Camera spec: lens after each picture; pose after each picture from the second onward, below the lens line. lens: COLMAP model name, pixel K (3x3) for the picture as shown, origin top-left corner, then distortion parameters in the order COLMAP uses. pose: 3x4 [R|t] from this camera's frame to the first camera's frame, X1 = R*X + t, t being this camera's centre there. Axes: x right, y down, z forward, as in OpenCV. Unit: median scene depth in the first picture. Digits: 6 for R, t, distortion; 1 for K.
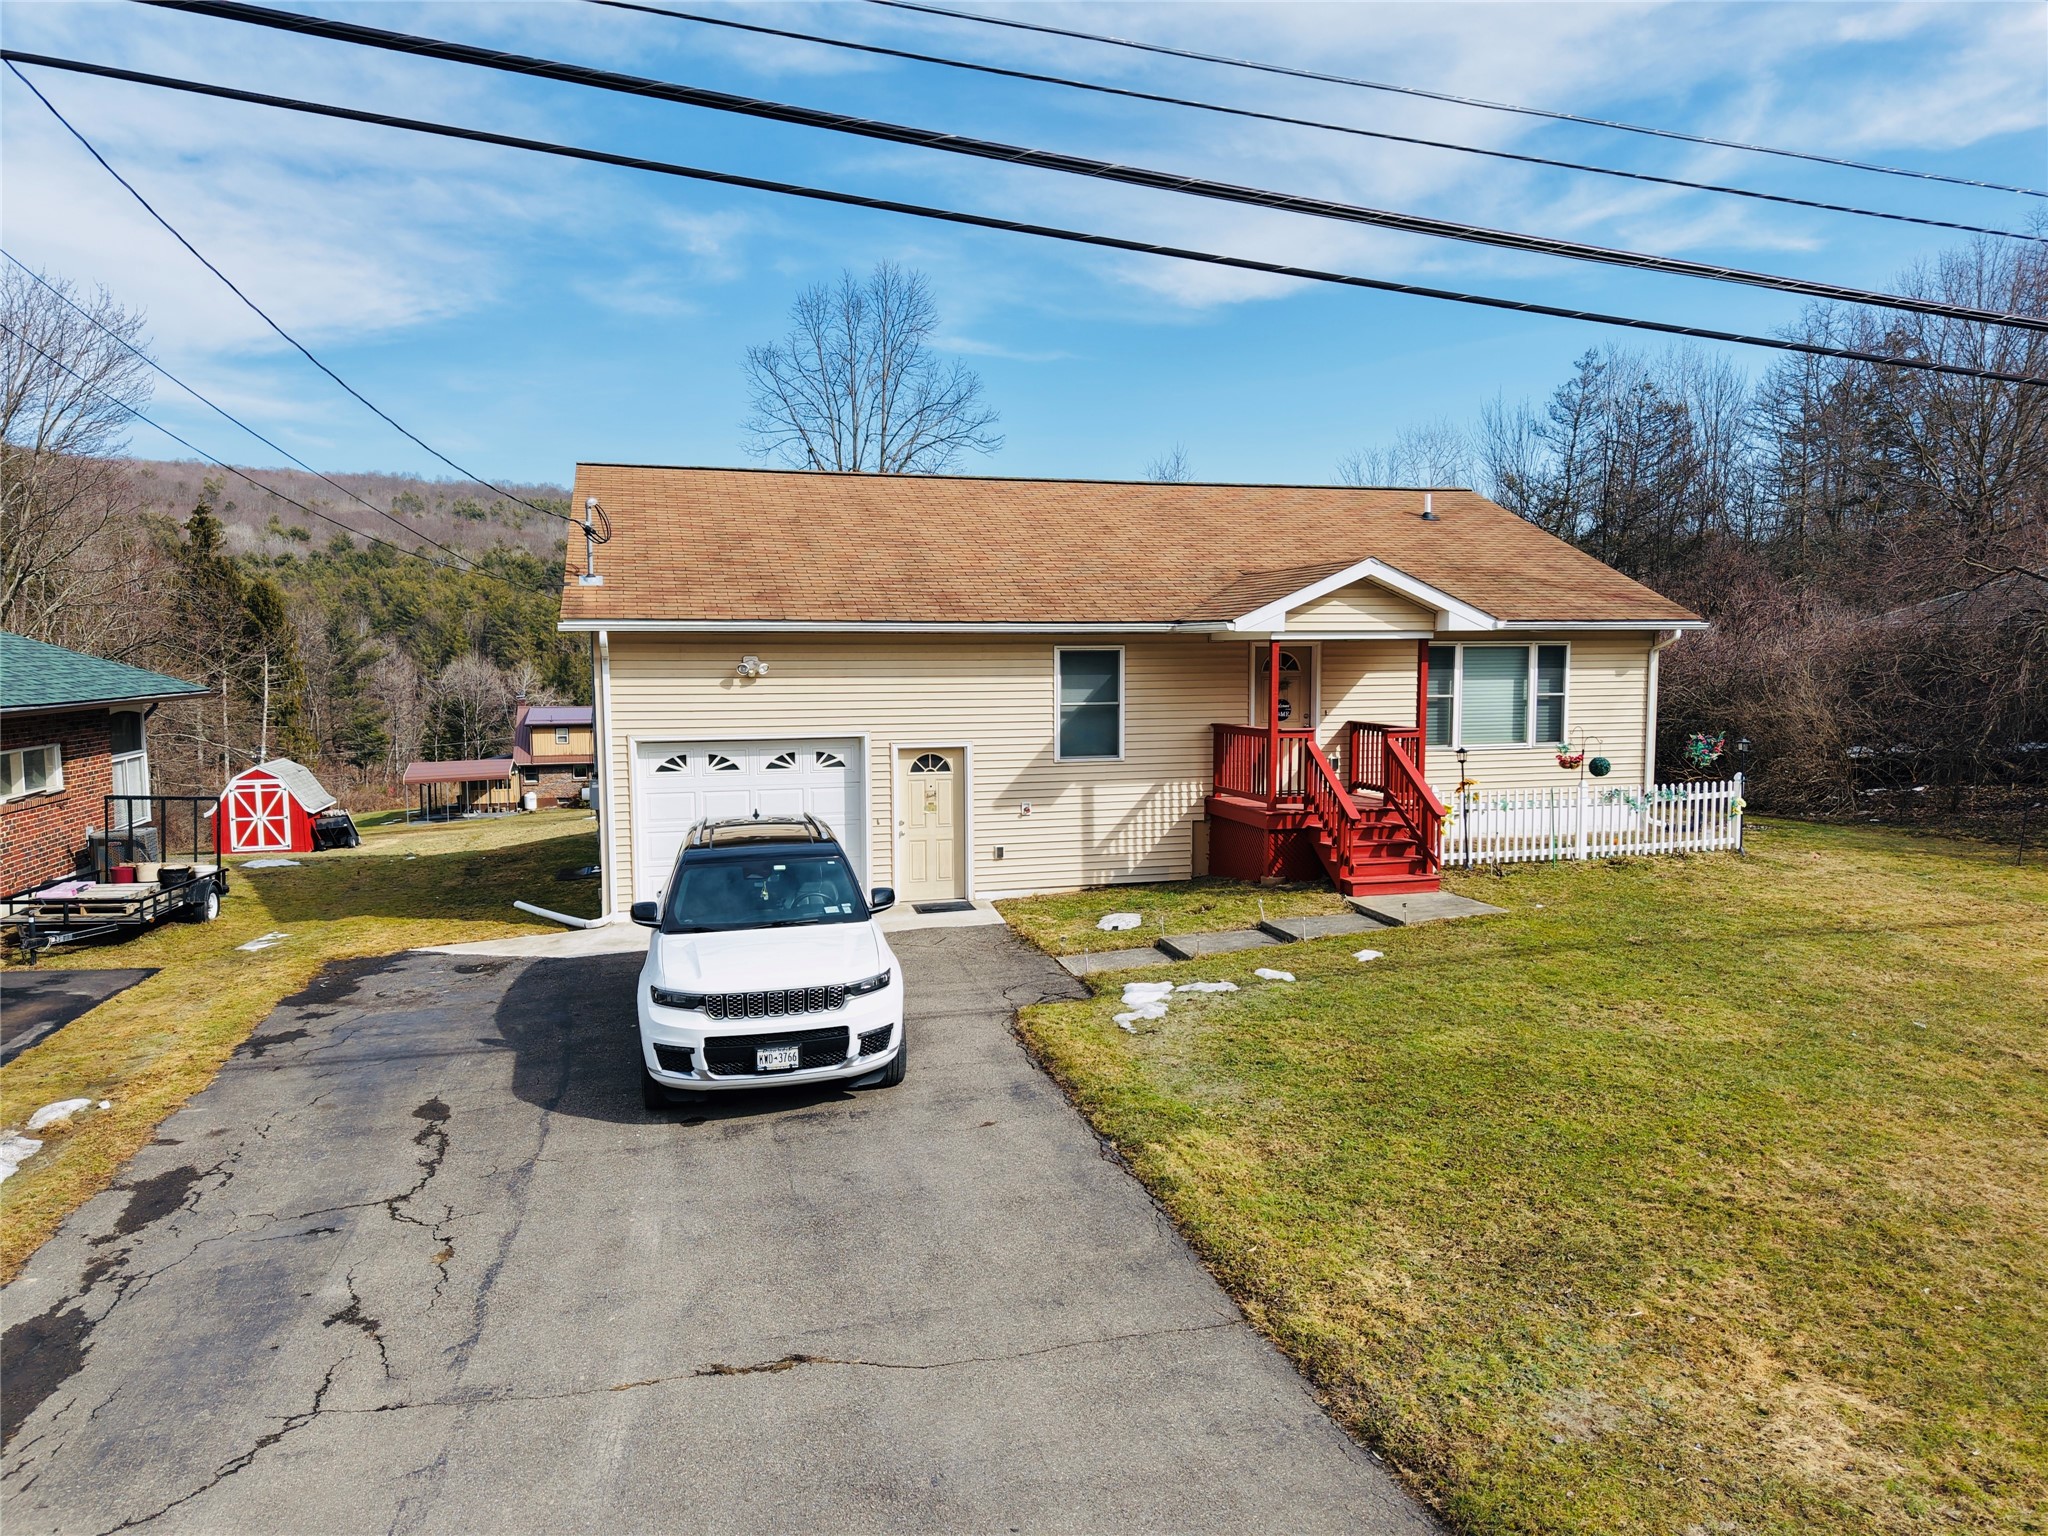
lens RADIAL K [[1373.0, 0, 1021.3], [0, 1373.0, 775.6], [0, 0, 1]] dist [0.021059, -0.024565]
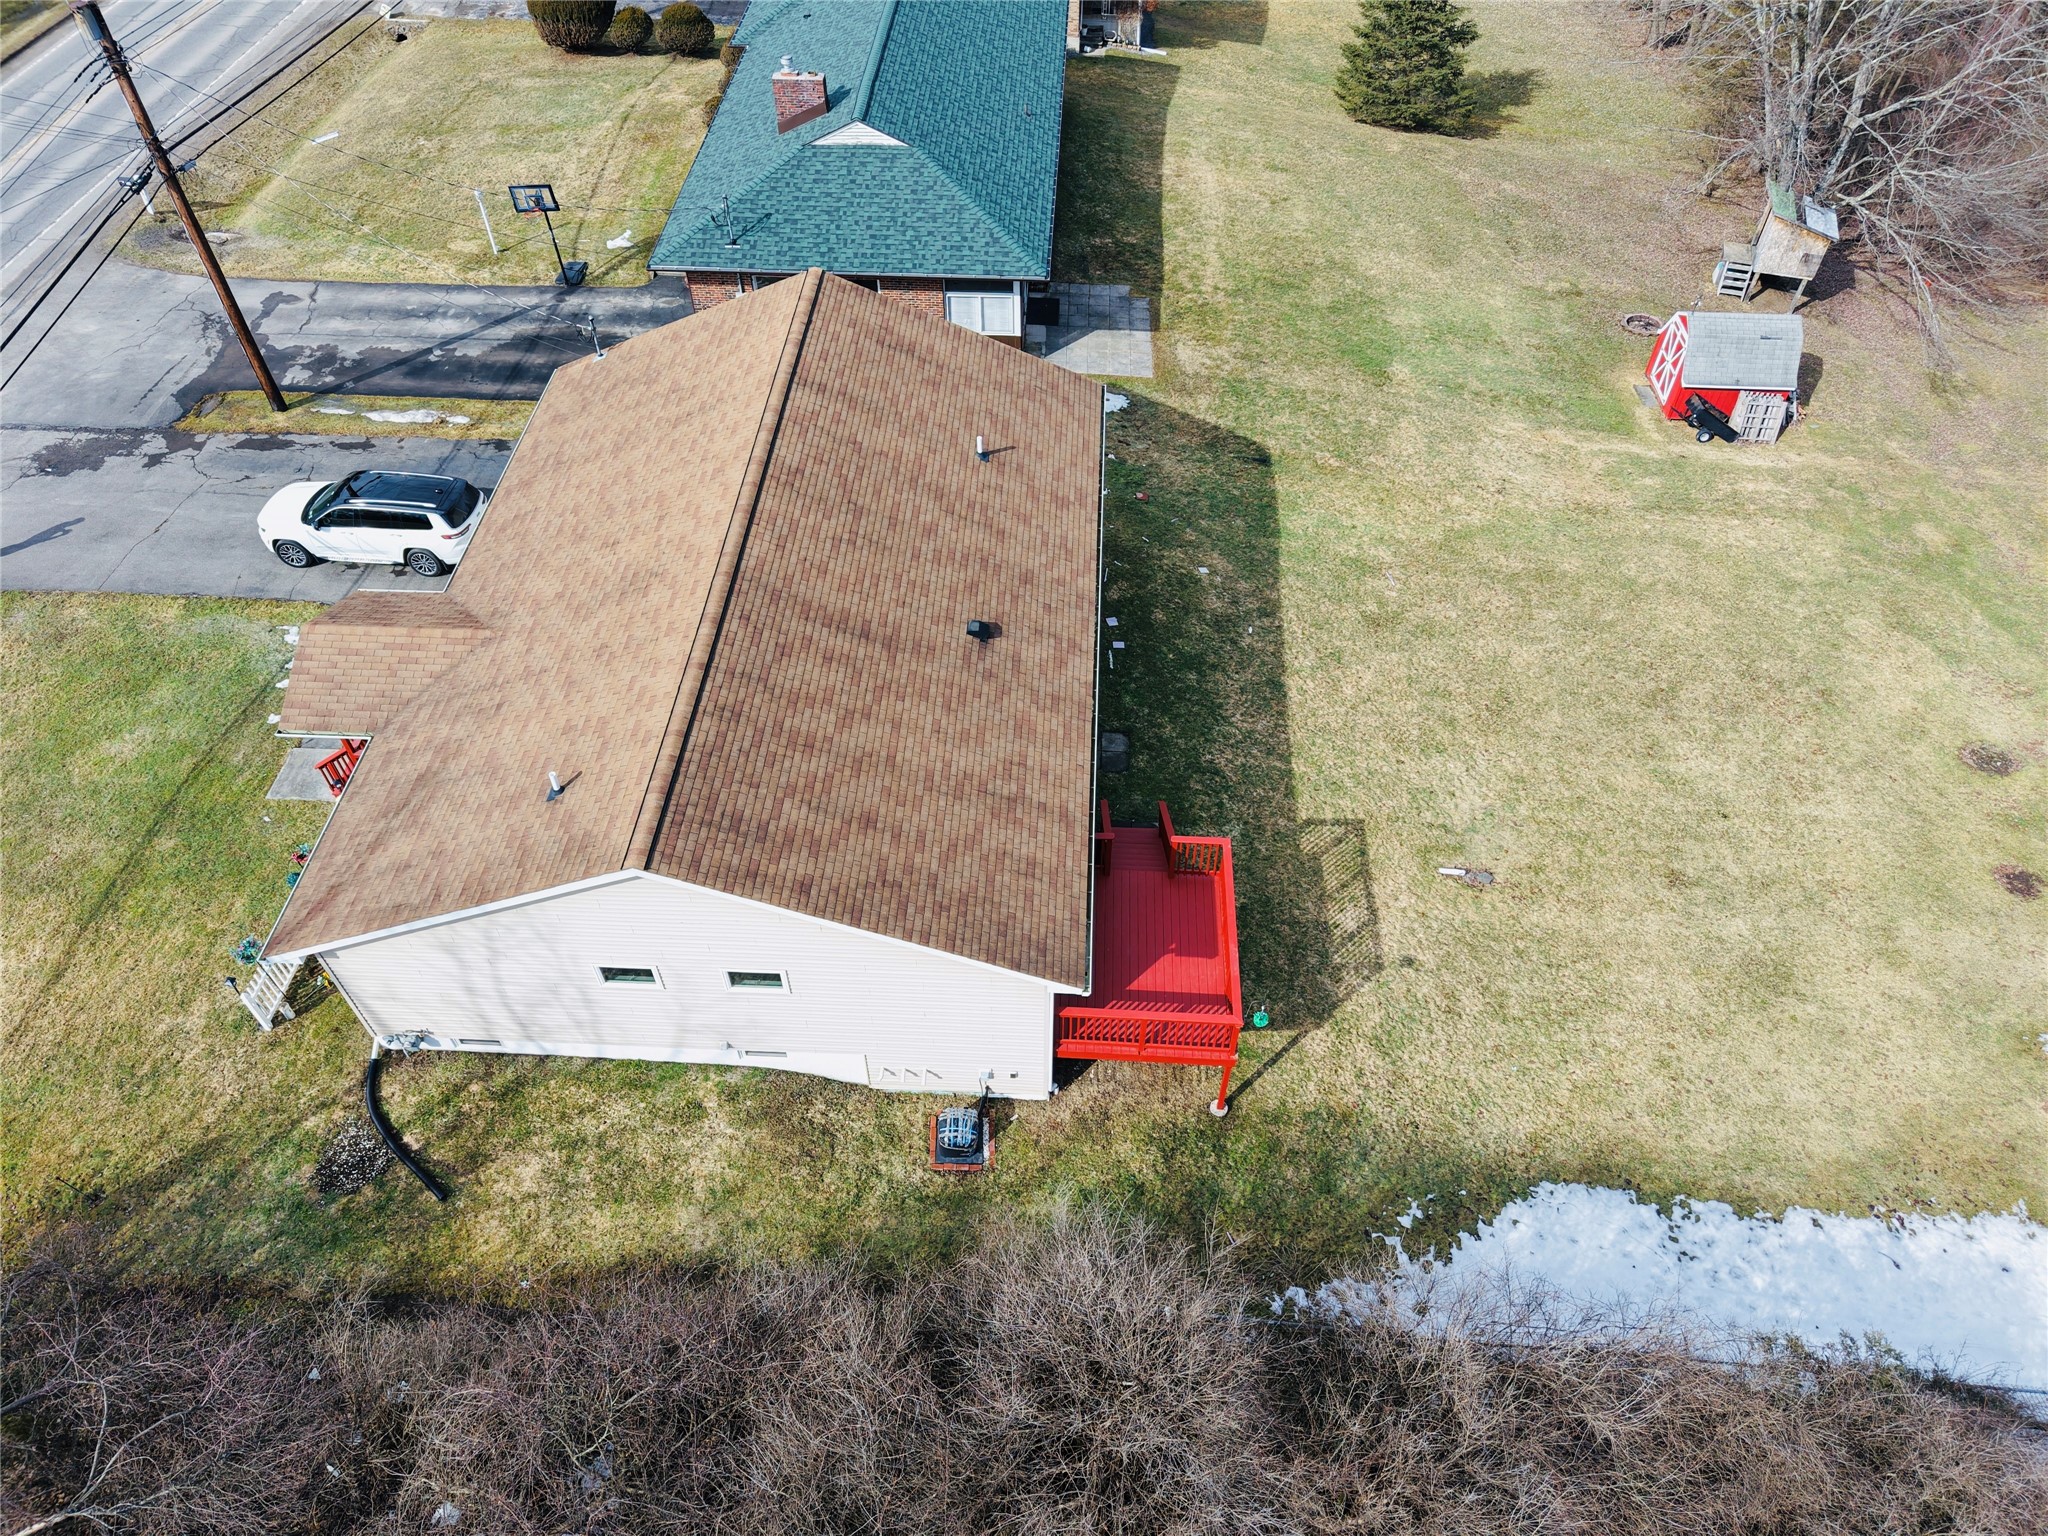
lens RADIAL K [[1373.0, 0, 1036.4], [0, 1373.0, 773.7], [0, 0, 1]] dist [0.021059, -0.024565]
pose [[-0.310194, 0.714436, -0.627185, 0.952511], [-0.087371, 0.635511, 0.767132, -1.141250], [0.946650, 0.292757, -0.134711, 1.814303]]
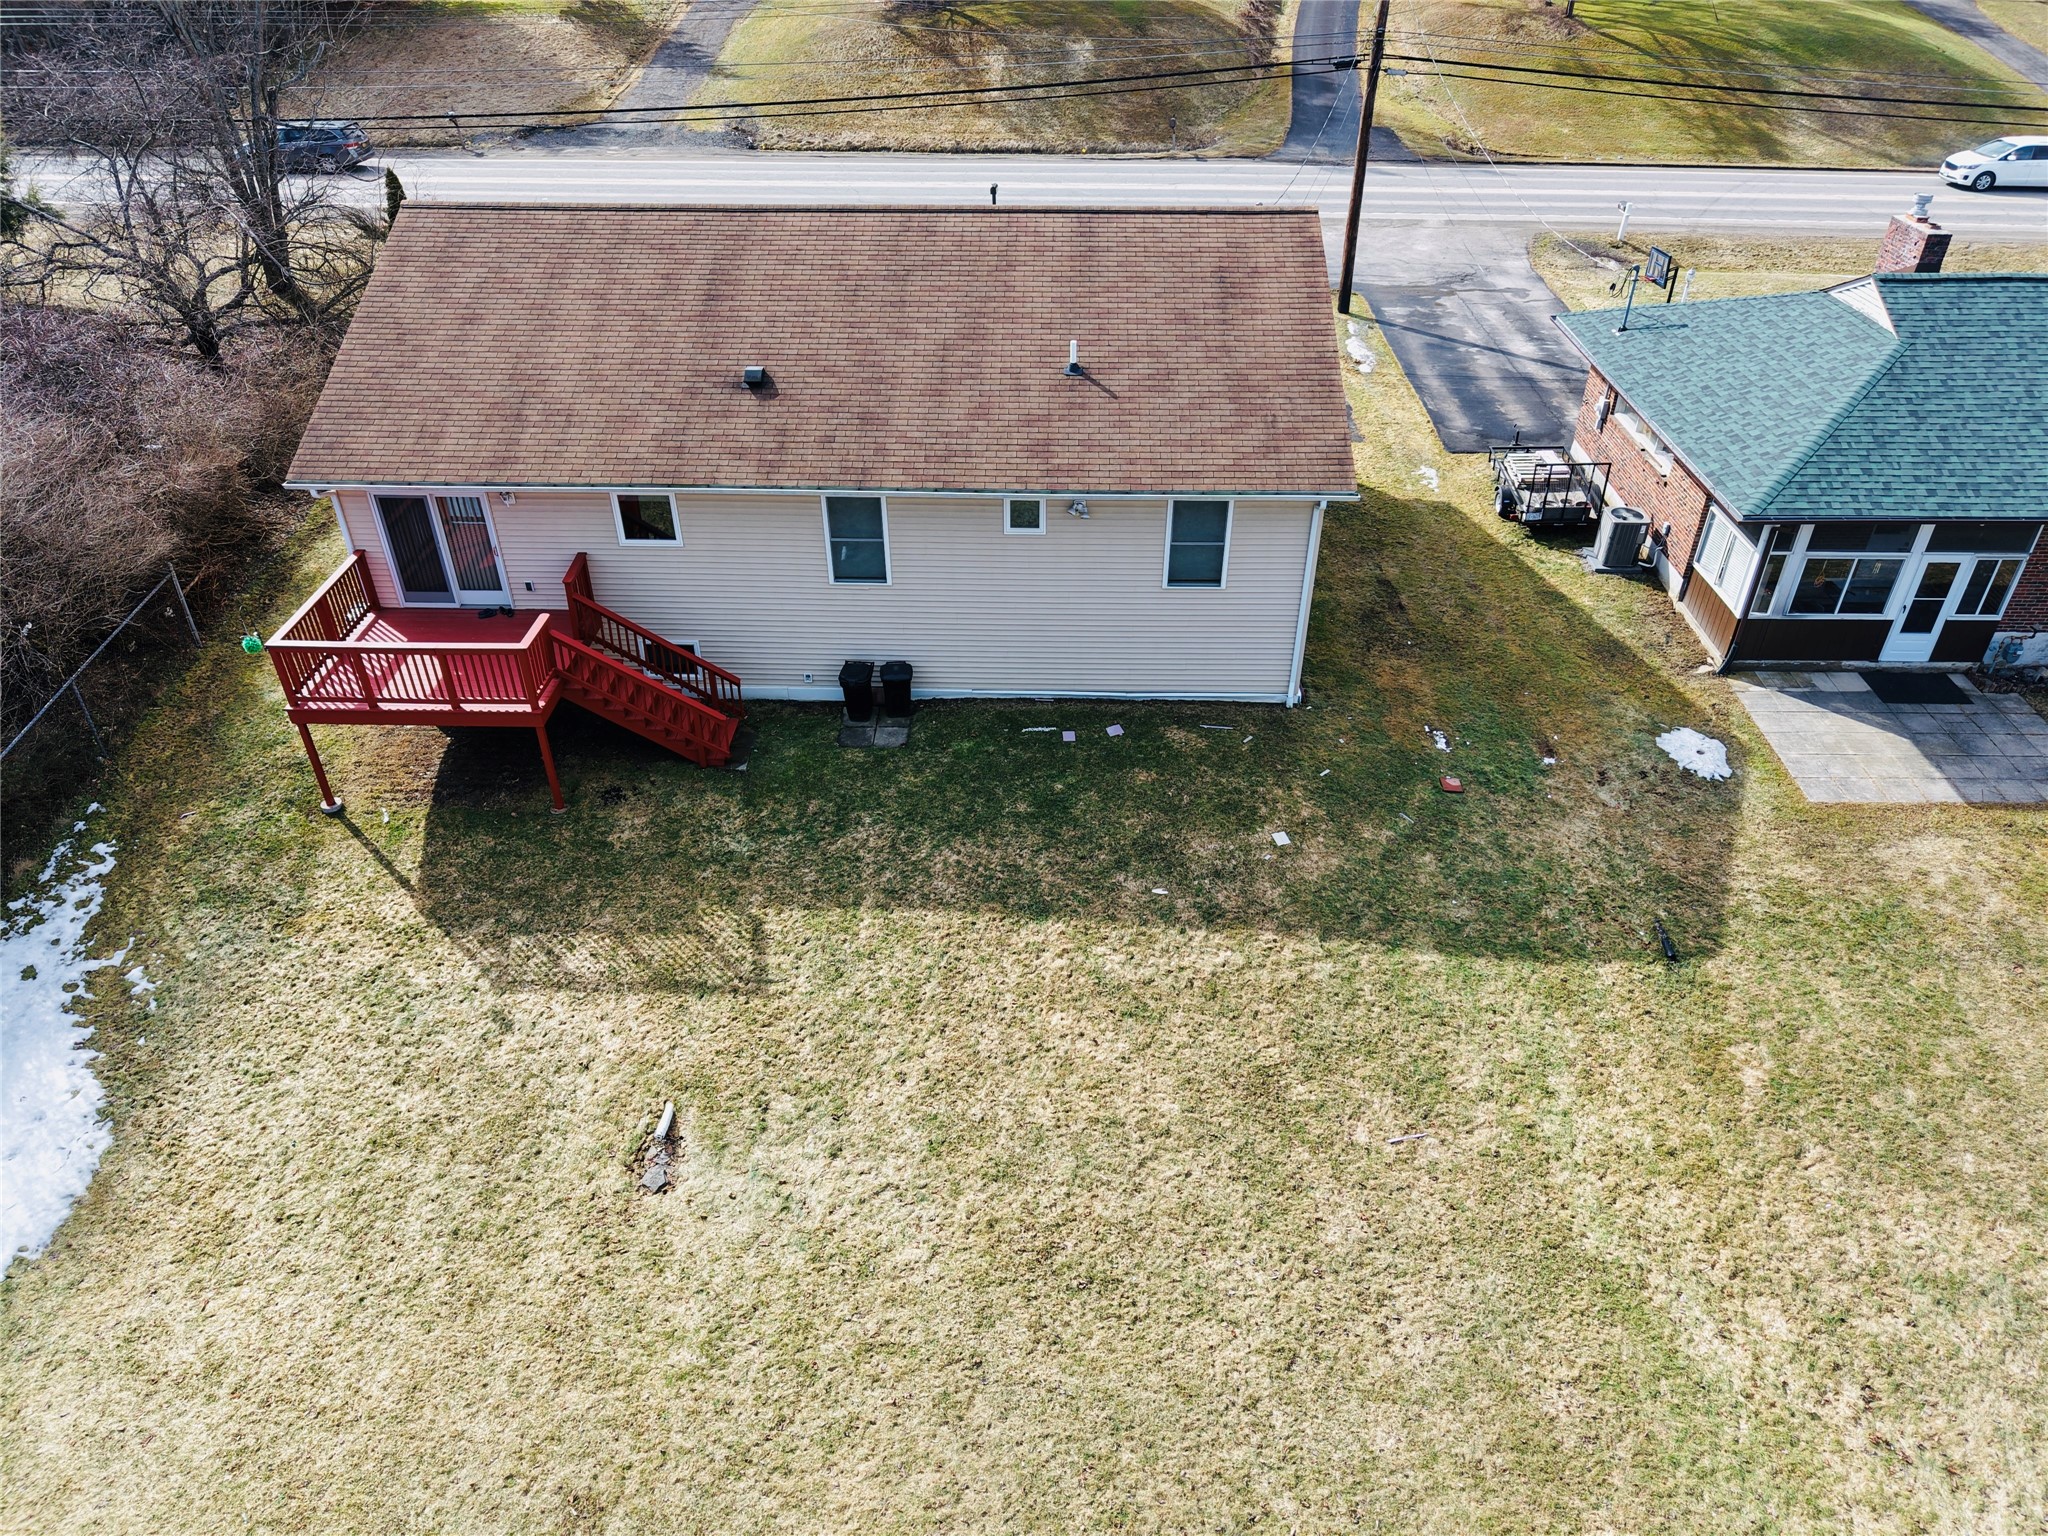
lens RADIAL K [[1373.0, 0, 1033.9], [0, 1373.0, 782.7], [0, 0, 1]] dist [0.021059, -0.024565]
pose [[-0.957929, -0.163673, 0.235763, -0.522846], [0.030227, 0.759353, 0.649977, -0.710467], [-0.285411, 0.629758, -0.722458, 2.552280]]
